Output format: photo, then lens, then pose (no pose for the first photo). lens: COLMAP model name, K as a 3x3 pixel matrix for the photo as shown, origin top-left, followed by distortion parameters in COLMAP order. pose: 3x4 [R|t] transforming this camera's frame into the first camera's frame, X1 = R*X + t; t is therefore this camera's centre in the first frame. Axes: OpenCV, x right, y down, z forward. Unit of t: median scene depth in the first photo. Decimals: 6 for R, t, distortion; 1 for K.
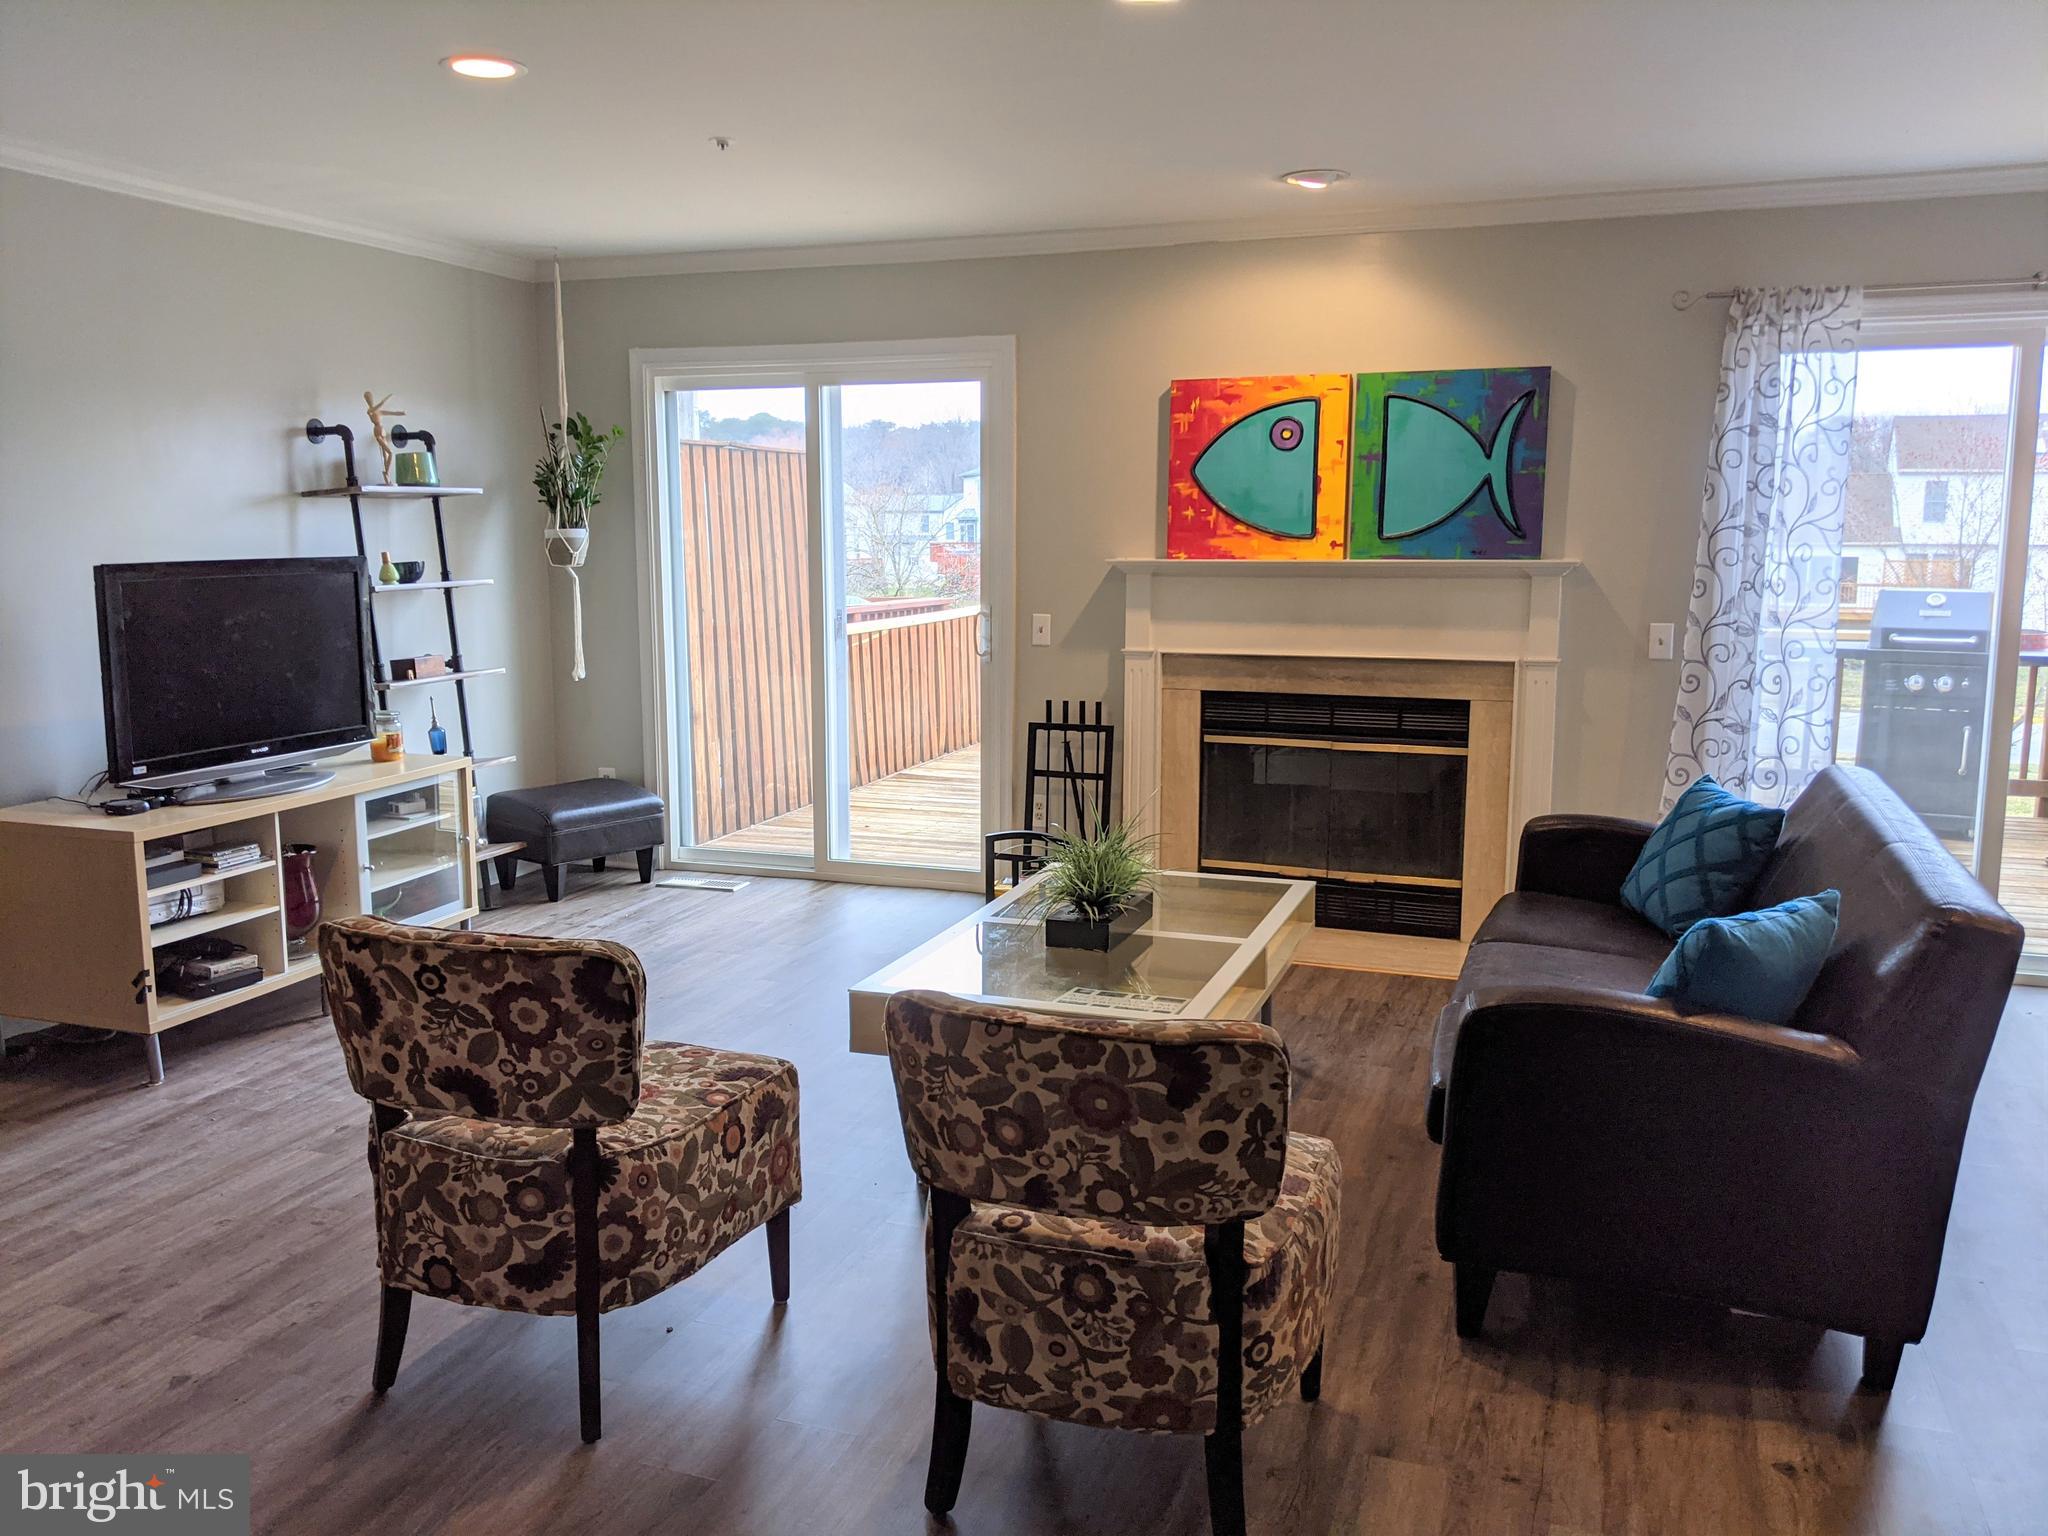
lens RADIAL K [[1622.6, 0, 1041.0], [0, 1622.6, 759.1], [0, 0, 1]] dist [0.081385, -0.121508]
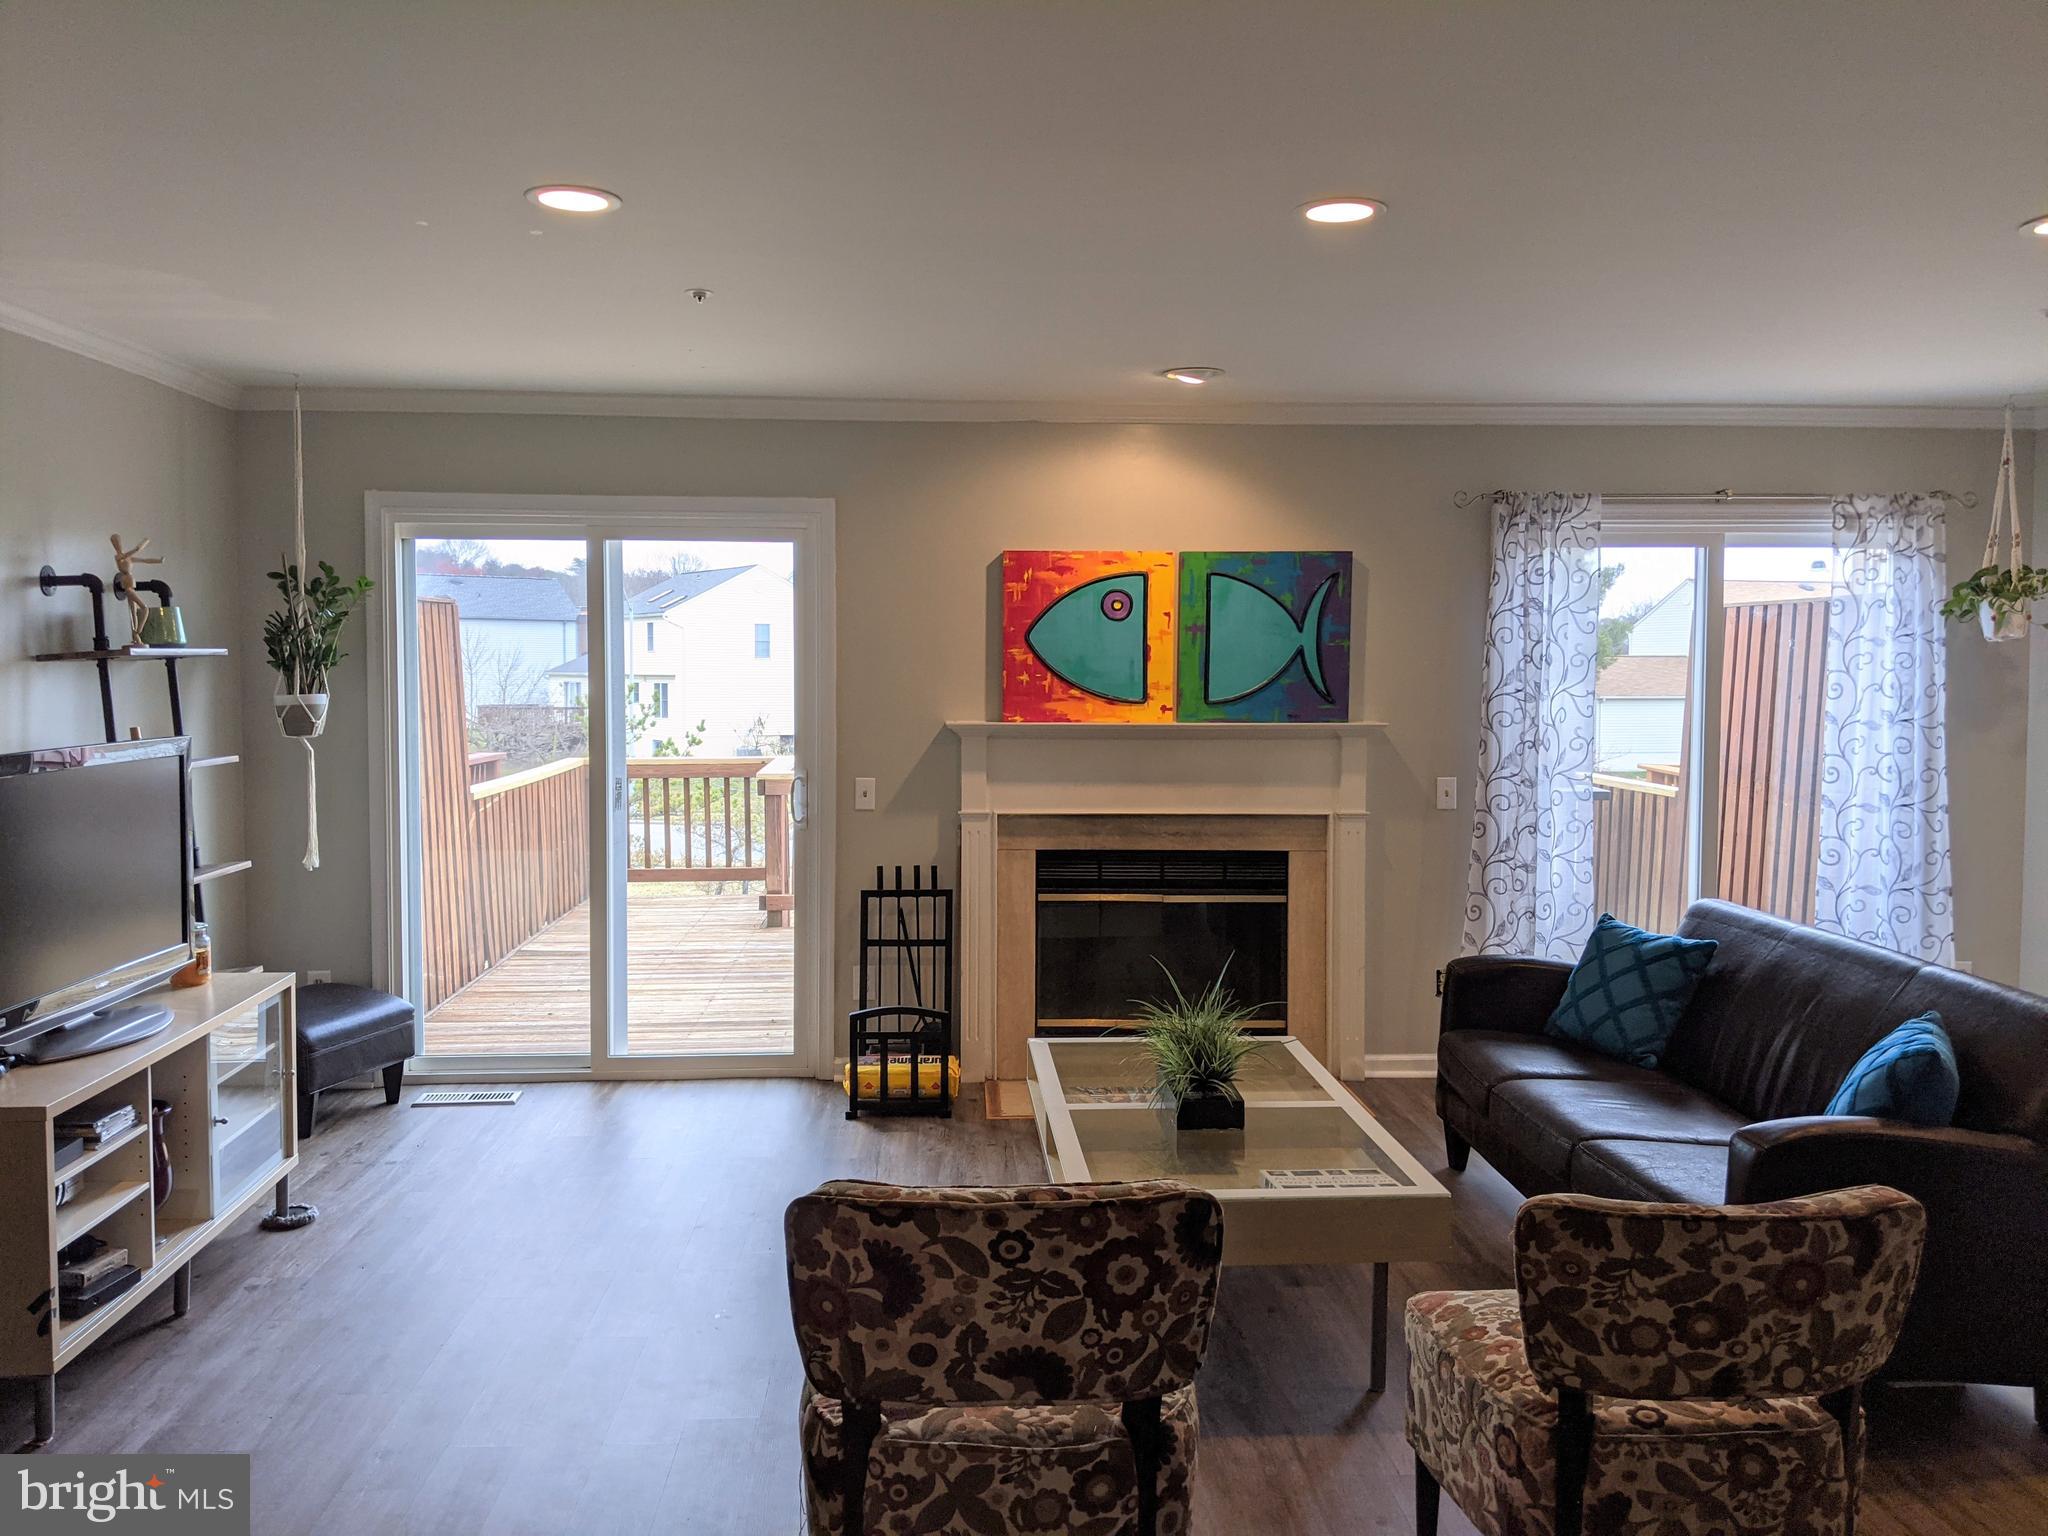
lens RADIAL K [[1622.6, 0, 909.6], [0, 1622.6, 753.5], [0, 0, 1]] dist [0.081385, -0.121508]
pose [[0.917143, -0.019462, 0.398083, -0.429807], [0.052977, 0.995897, -0.073366, -0.037461], [-0.395022, 0.088377, 0.914411, 0.114453]]
